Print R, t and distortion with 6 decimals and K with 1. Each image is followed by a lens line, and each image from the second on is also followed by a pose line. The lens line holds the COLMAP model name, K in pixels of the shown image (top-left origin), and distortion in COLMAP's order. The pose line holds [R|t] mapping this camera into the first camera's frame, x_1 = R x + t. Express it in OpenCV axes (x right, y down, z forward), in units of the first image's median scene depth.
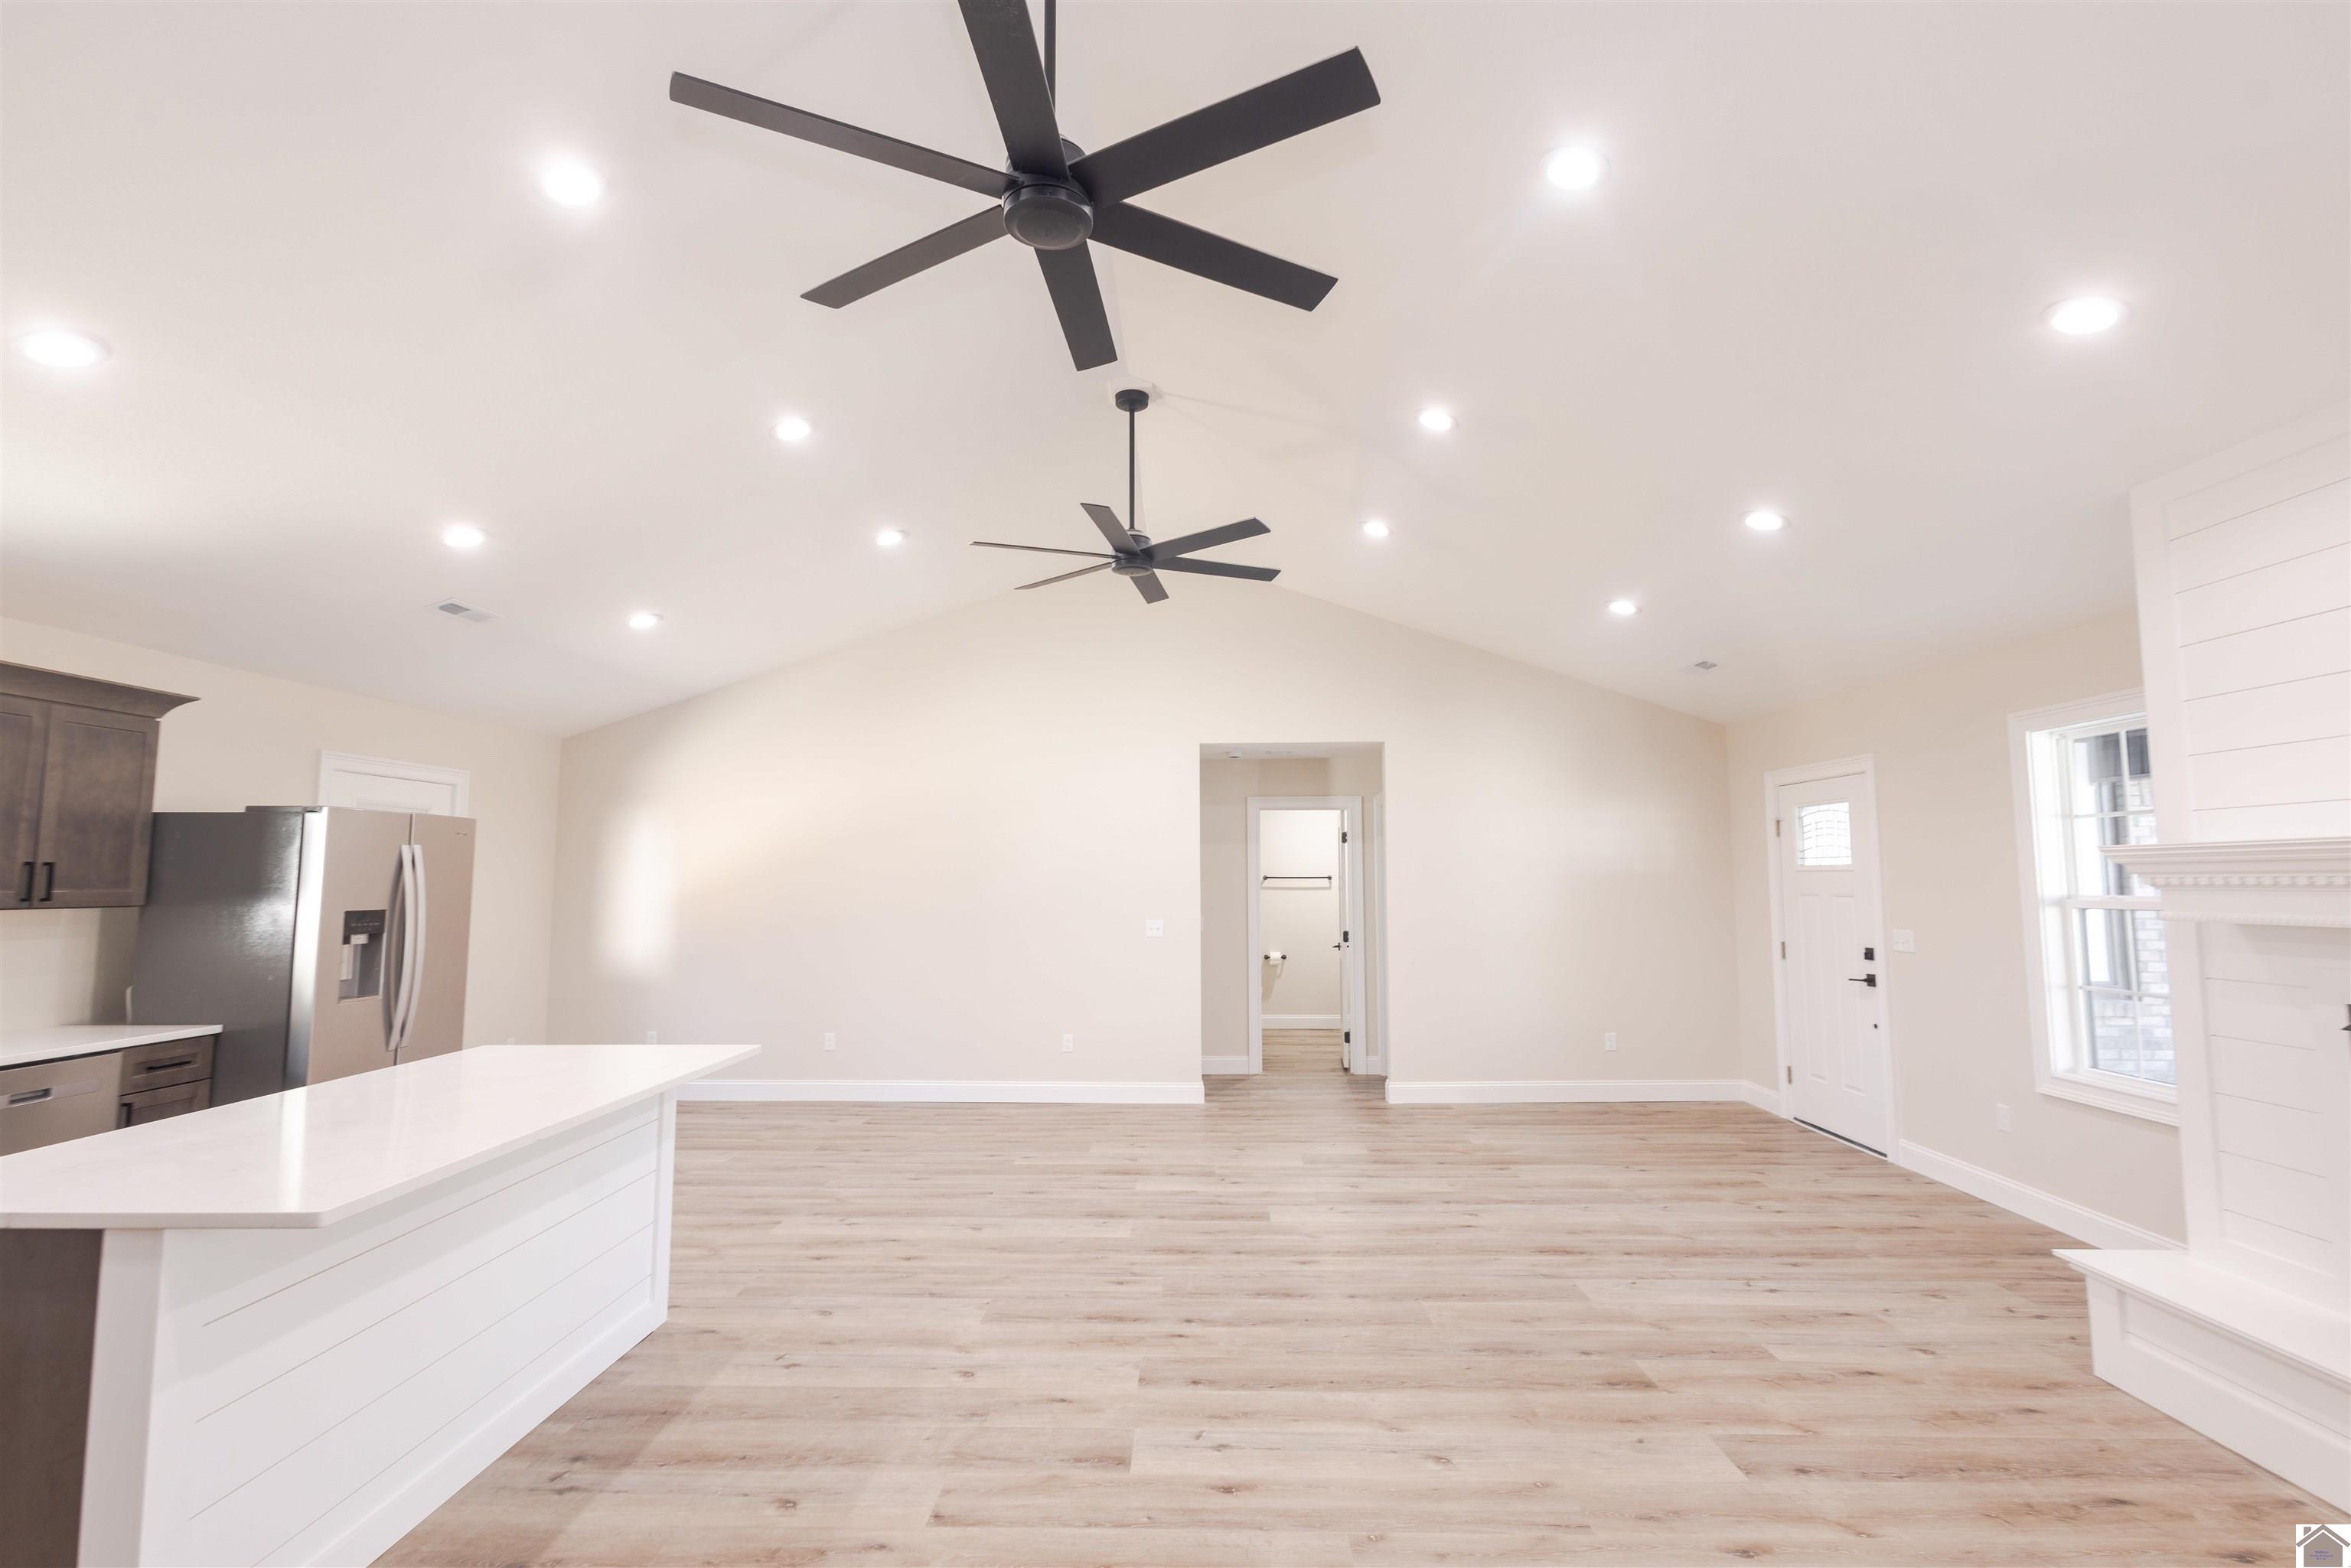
lens RADIAL K [[1066.6, 0, 1177.1], [0, 1066.6, 812.9], [0, 0, 1]] dist [0.000648, 0.000152]
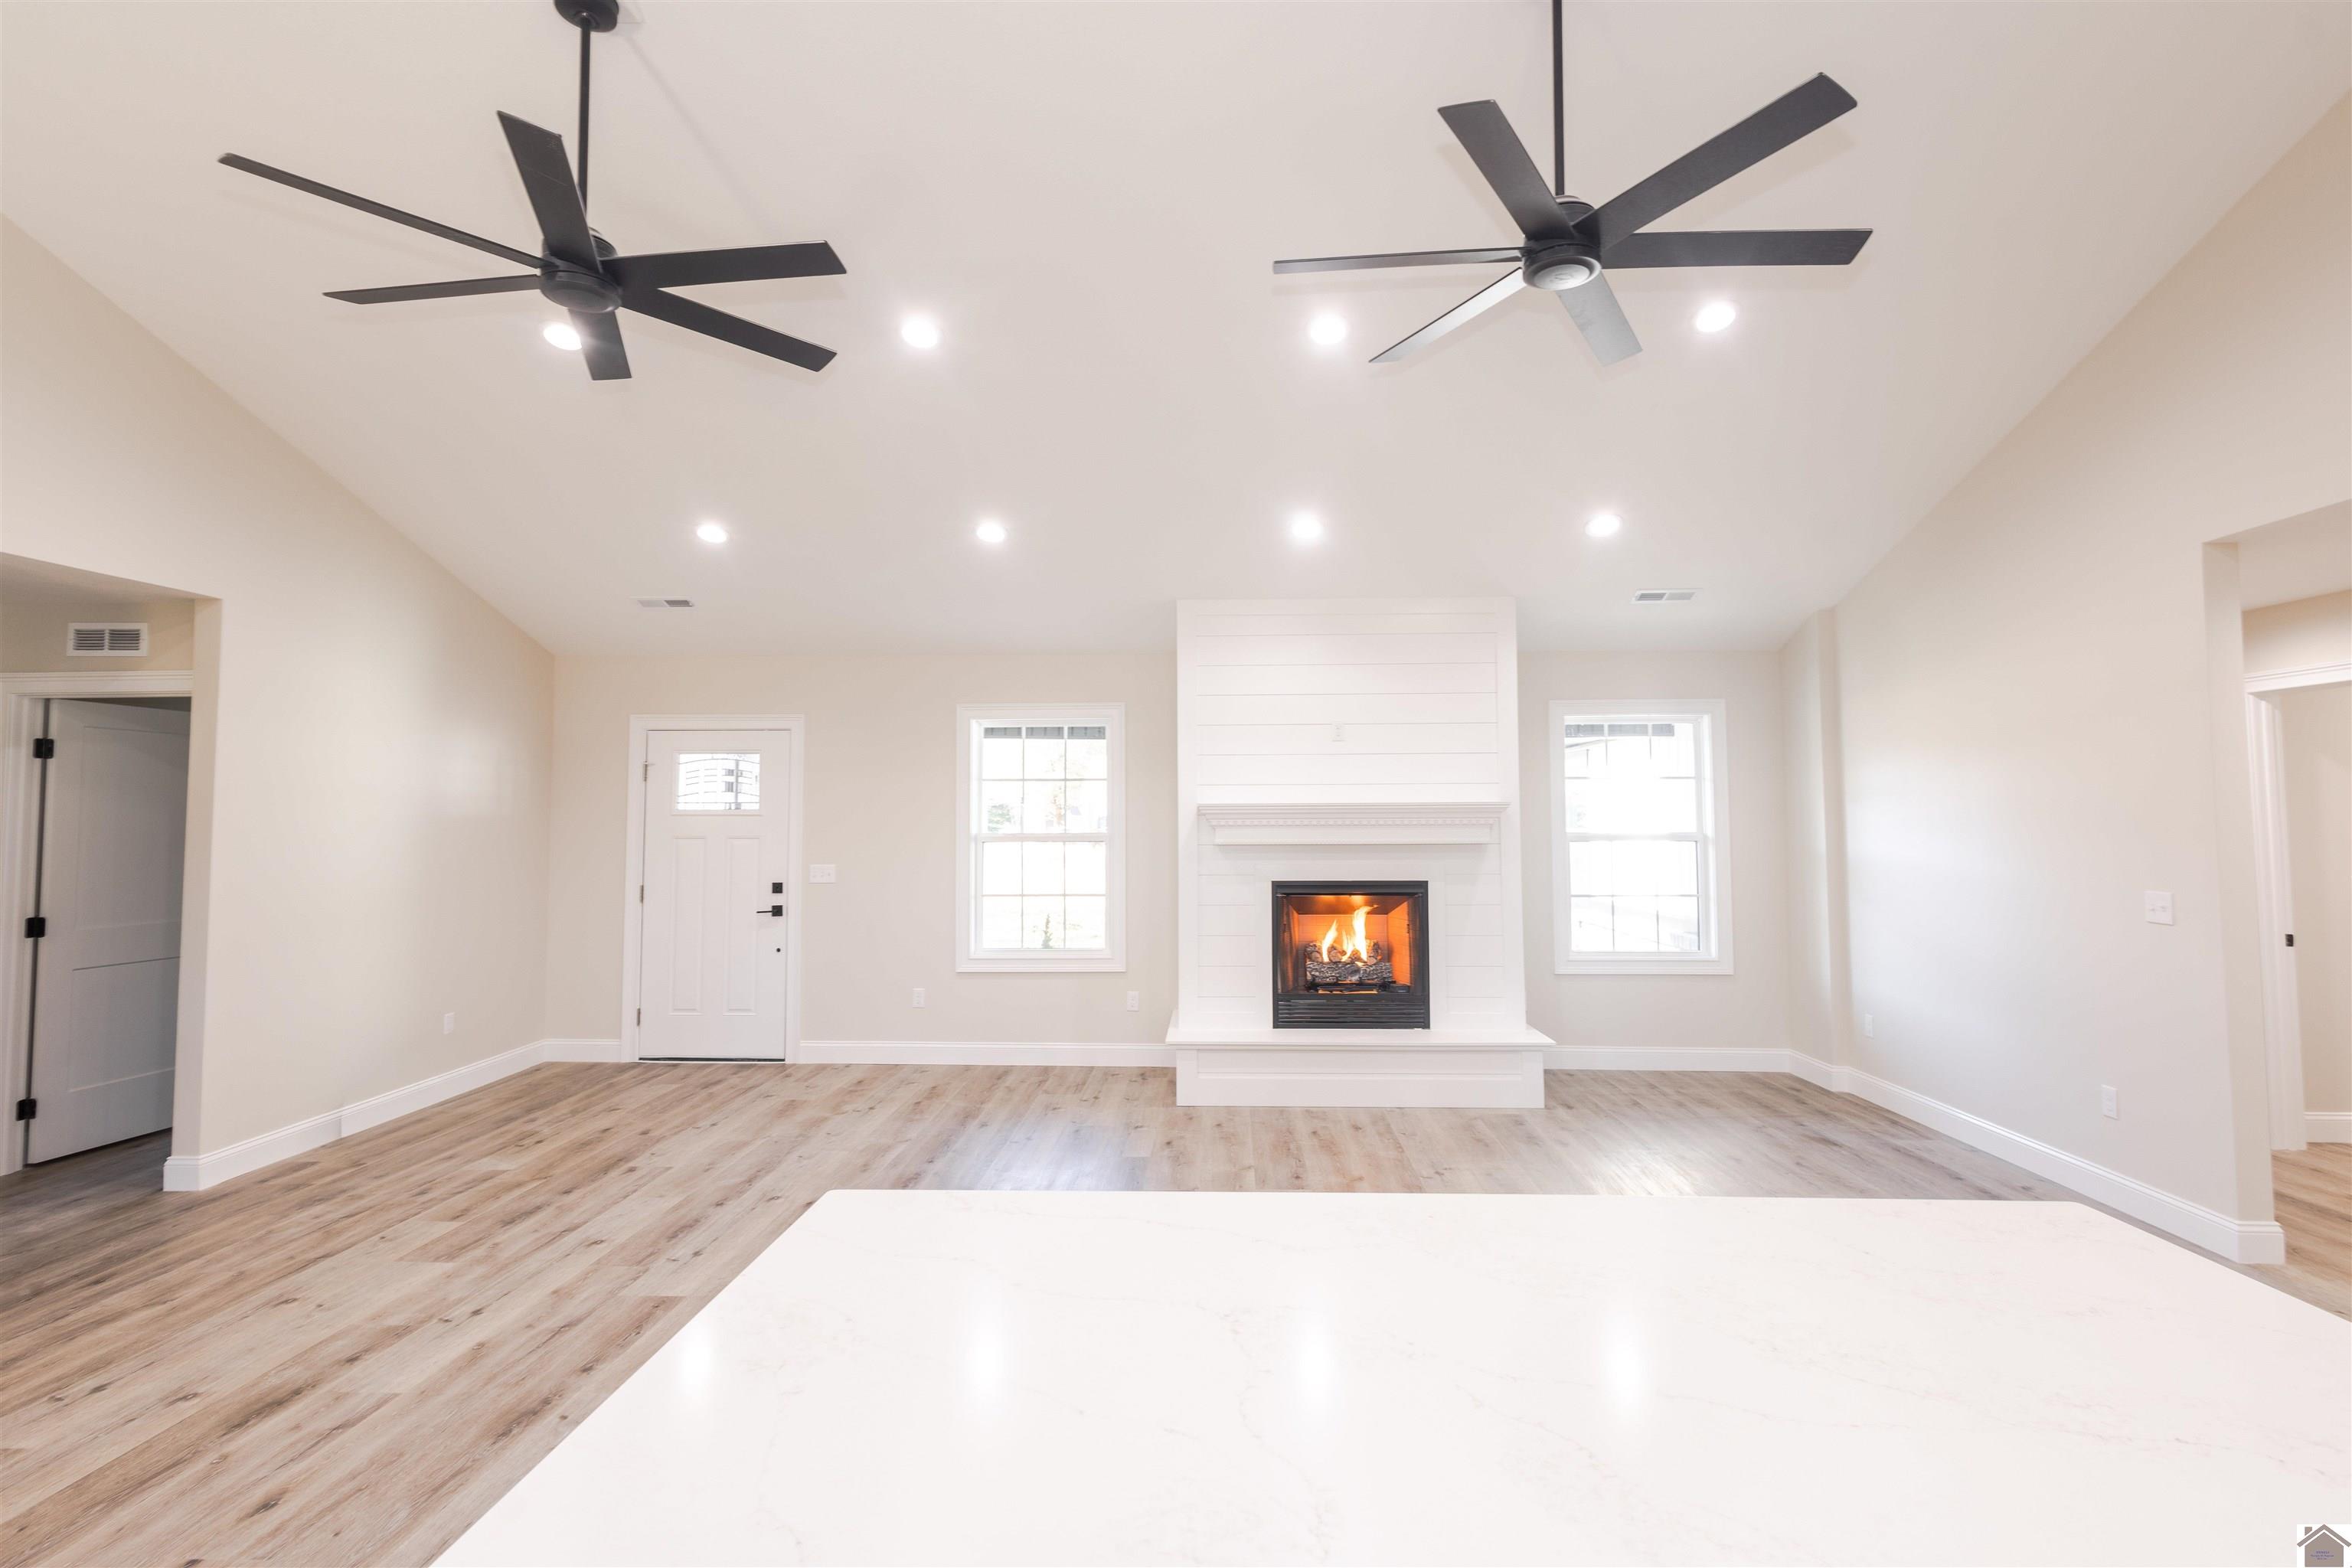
lens RADIAL K [[1117.8, 0, 1176.0], [0, 1117.8, 784.0], [0, 0, 1]] dist [0.001088, 0.000329]
pose [[0.025910, 0.035028, 0.999050, -0.749350], [-0.059258, 0.997682, -0.033443, 0.049080], [-0.997906, -0.058335, 0.027926, 0.750519]]
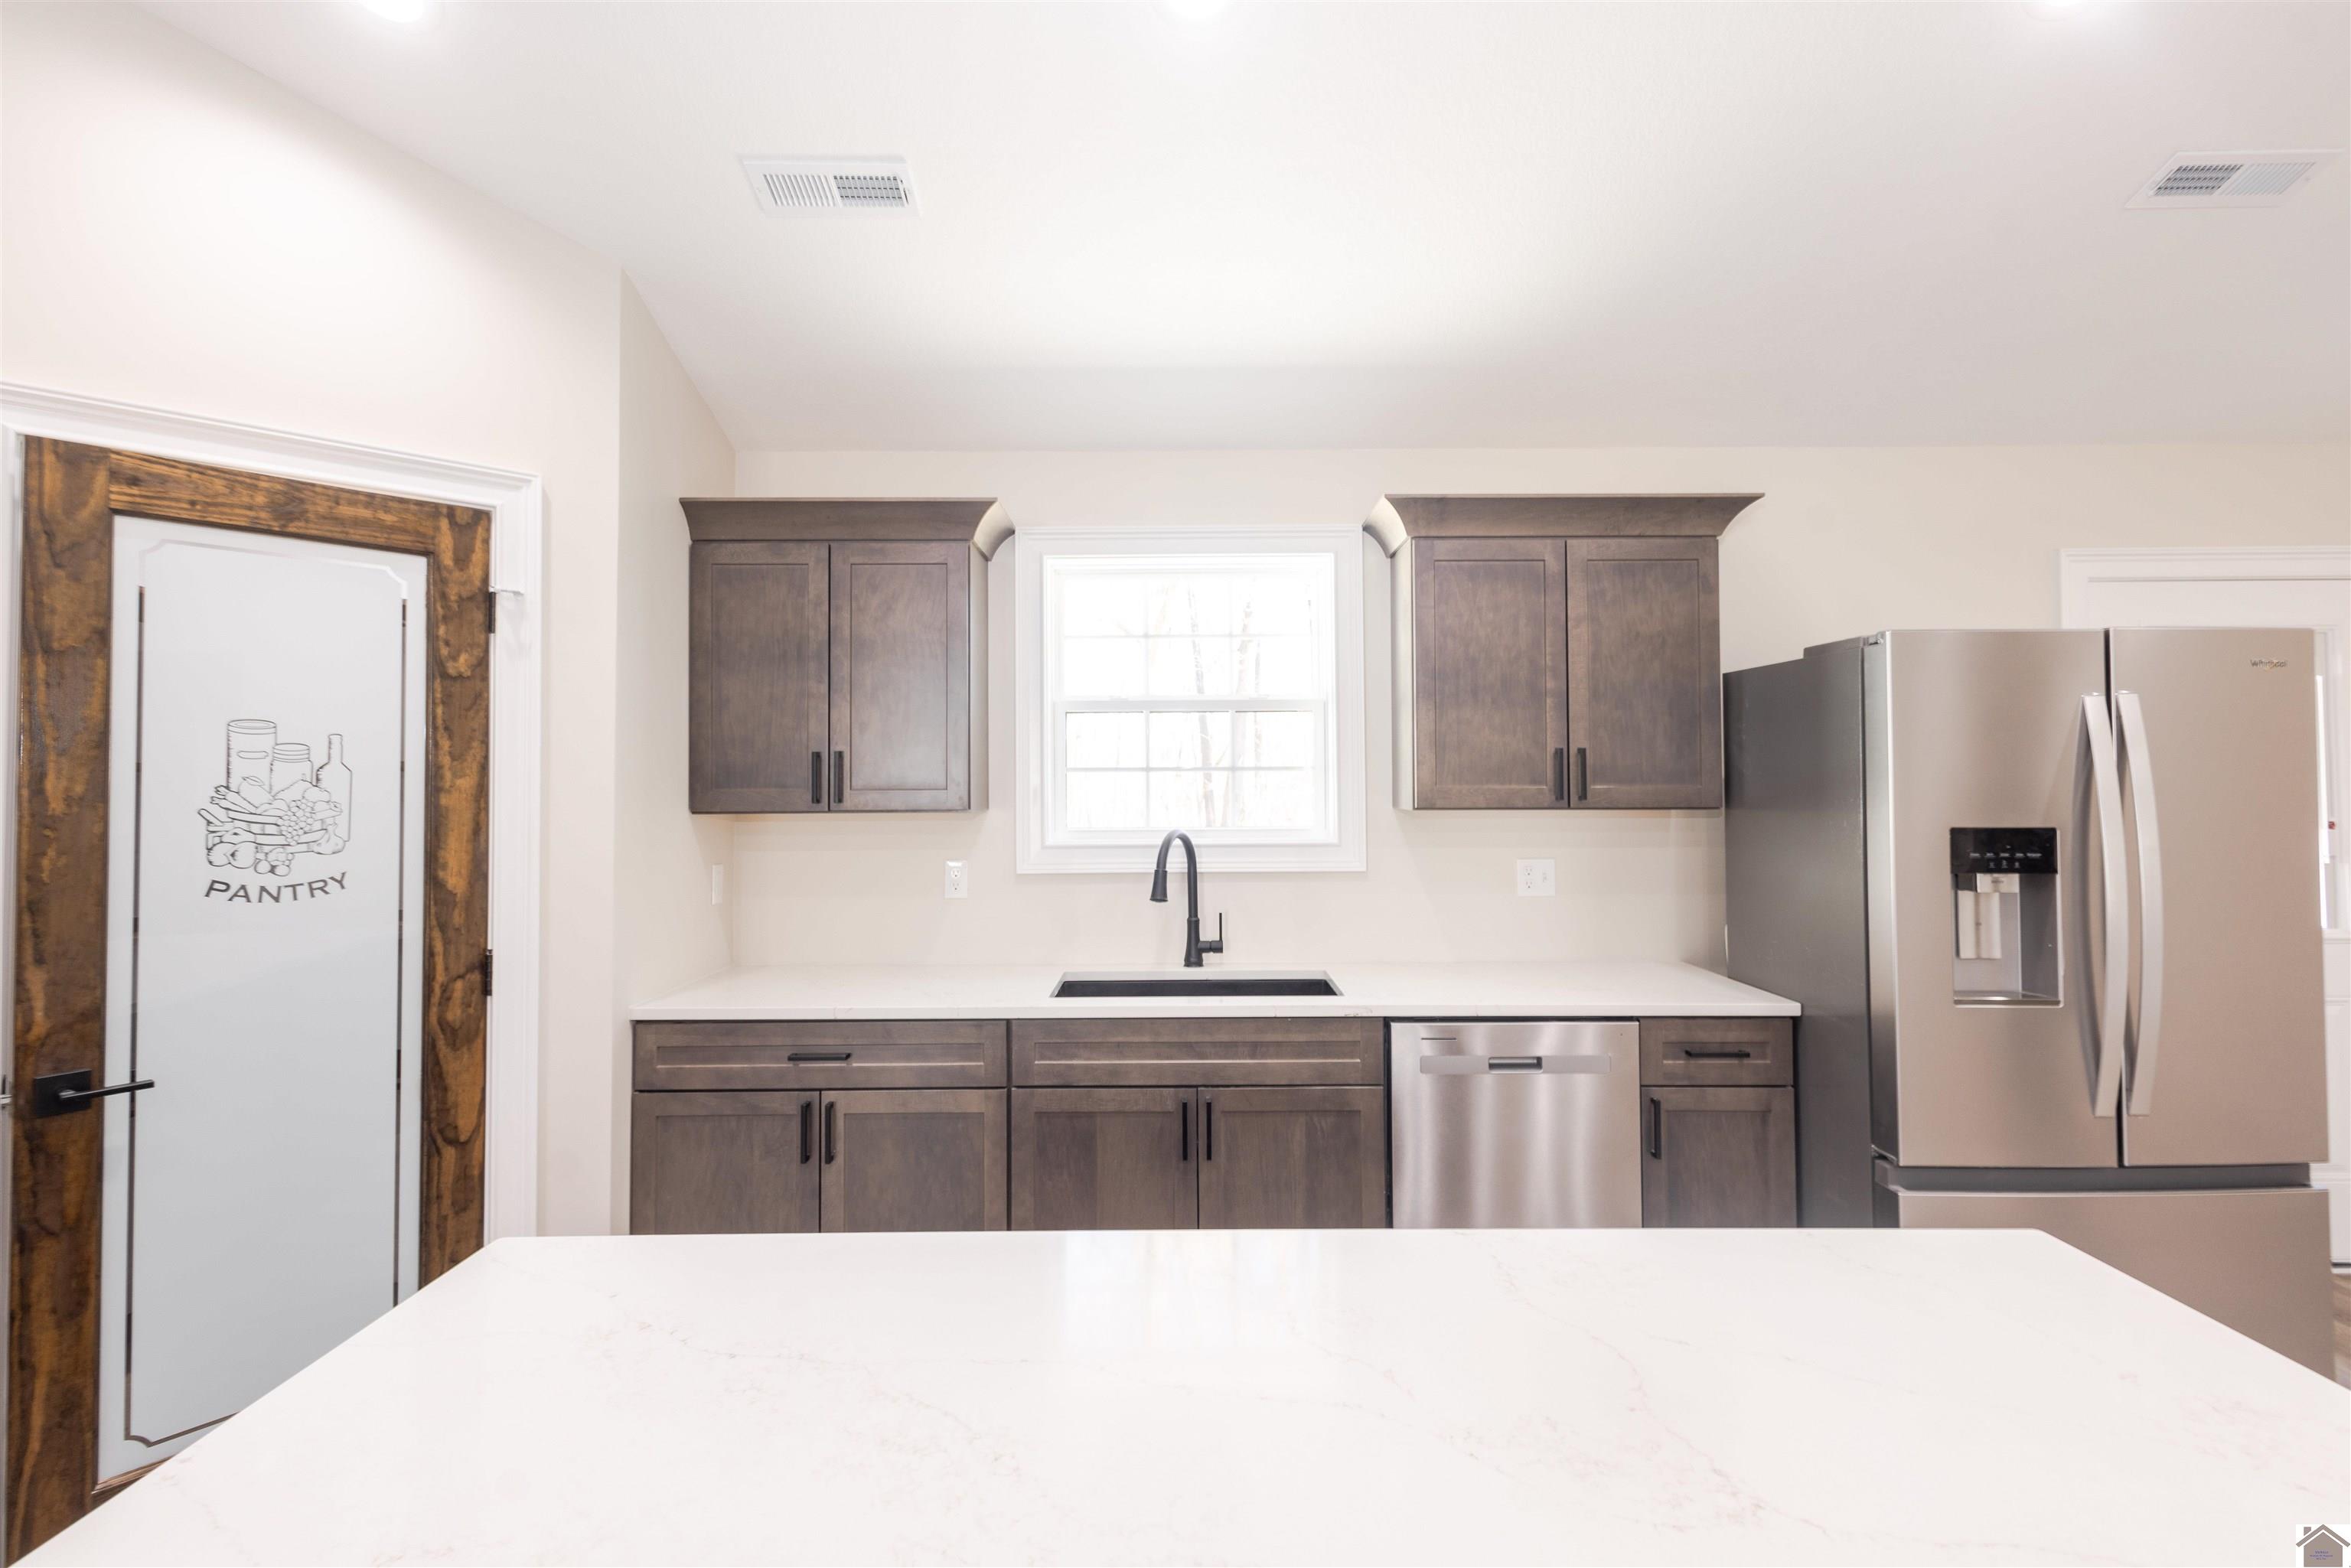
lens RADIAL K [[1126.2, 0, 1175.1], [0, 1126.2, 743.1], [0, 0, 1]] dist [0.000721, 0.000101]
pose [[0.006945, -0.031973, -0.999465, -0.237806], [0.067017, 0.997256, -0.031437, 0.043815], [0.997728, -0.066763, 0.009069, 0.636515]]
